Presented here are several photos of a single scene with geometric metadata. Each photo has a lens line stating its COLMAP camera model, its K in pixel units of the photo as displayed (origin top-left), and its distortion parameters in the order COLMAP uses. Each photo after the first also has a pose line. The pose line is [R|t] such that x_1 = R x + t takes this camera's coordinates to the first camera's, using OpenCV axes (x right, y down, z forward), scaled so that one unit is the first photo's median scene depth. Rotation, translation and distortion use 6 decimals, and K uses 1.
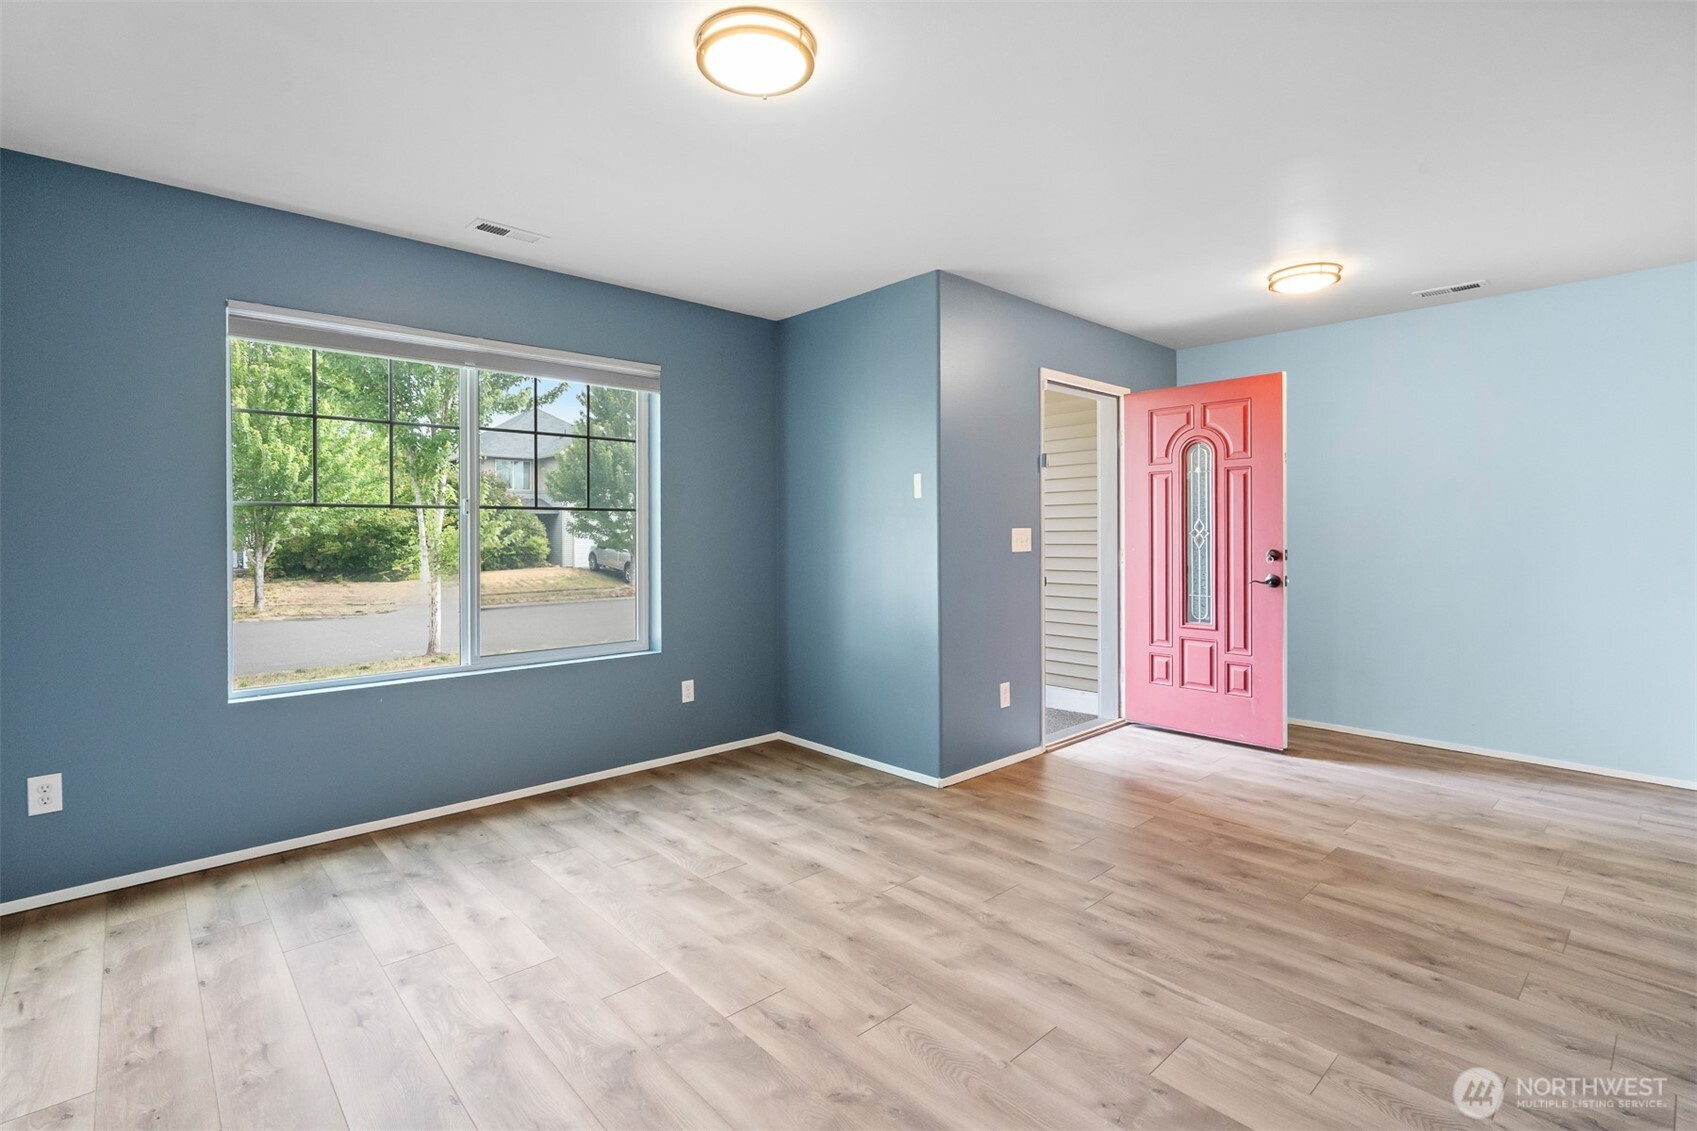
lens RADIAL K [[787.0, 0, 829.8], [0, 787.0, 544.3], [0, 0, 1]] dist [-0.005432, 0.000651]
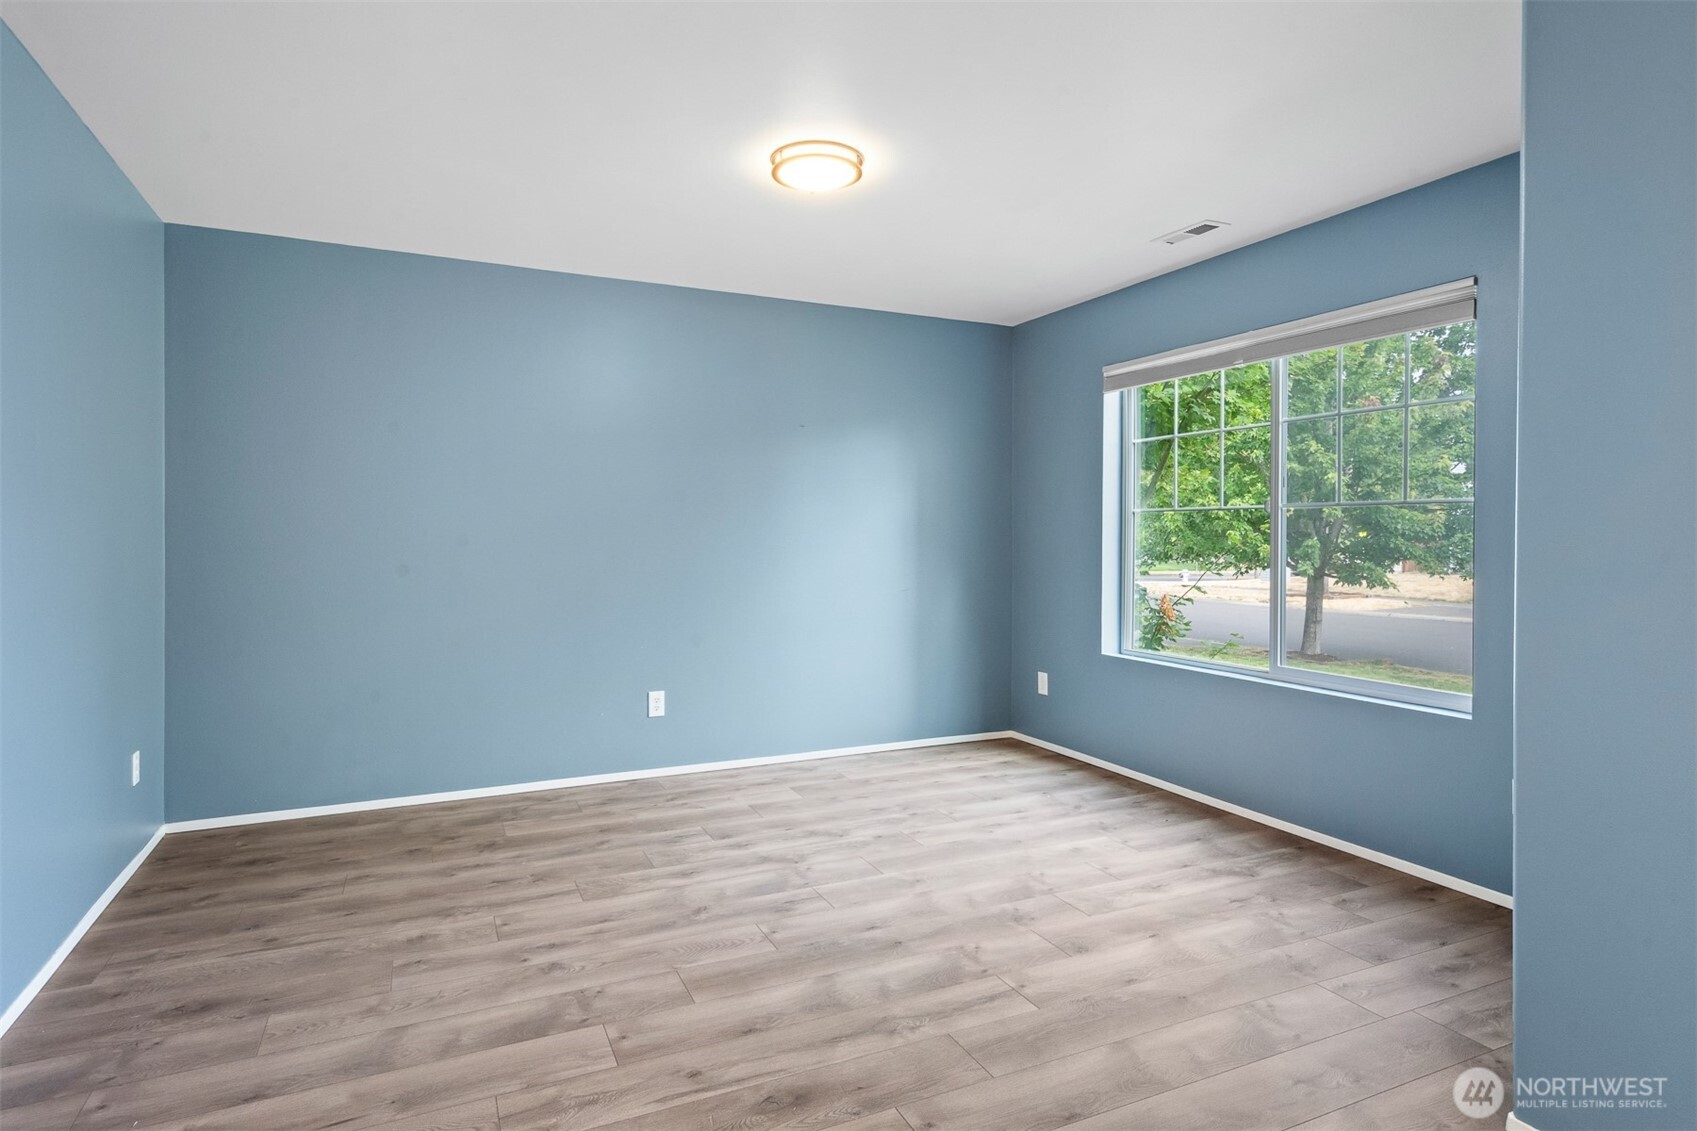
lens RADIAL K [[908.8, 0, 841.6], [0, 908.8, 562.7], [0, 0, 1]] dist [0.000033, 0.000170]
pose [[-0.296443, 0.032435, -0.954500, 1.014297], [-0.013513, 0.999181, 0.038150, -0.020051], [0.954955, 0.024208, -0.295762, 1.130311]]
